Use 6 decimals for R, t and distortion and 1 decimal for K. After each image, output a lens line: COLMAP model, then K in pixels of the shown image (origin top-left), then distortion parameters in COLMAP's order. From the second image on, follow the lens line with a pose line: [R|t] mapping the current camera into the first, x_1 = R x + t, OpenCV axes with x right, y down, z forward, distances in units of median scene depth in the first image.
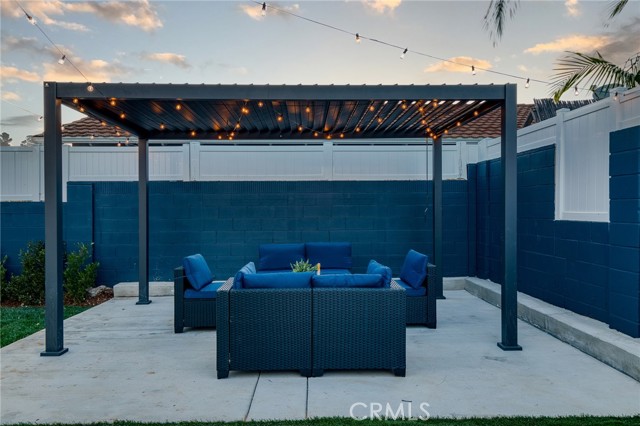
lens RADIAL K [[483.6, 0, 320.0], [0, 483.6, 213.0], [0, 0, 1]] dist [-0.000565, -0.000442]
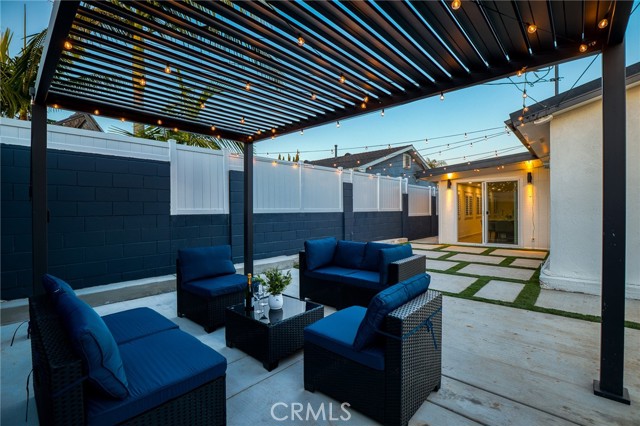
lens RADIAL K [[289.4, 0, 326.6], [0, 289.4, 210.4], [0, 0, 1]] dist [0.002421, 0.000471]
pose [[-0.732278, -0.000735, 0.681006, -0.401783], [0.015899, 0.999708, 0.018175, -0.008392], [-0.680821, 0.024137, -0.732052, 1.227290]]
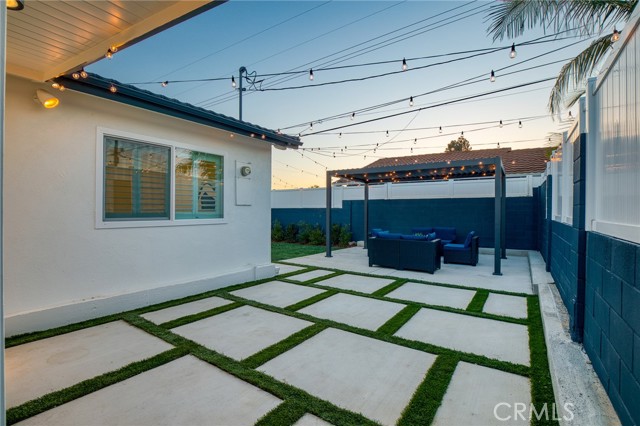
lens RADIAL K [[289.4, 0, 326.6], [0, 289.4, 210.4], [0, 0, 1]] dist [0.002421, 0.000471]
pose [[0.814921, 0.006658, -0.579534, 0.427268], [-0.013419, 0.999883, -0.007382, 0.002814], [0.579417, 0.013793, 0.814915, -0.434065]]
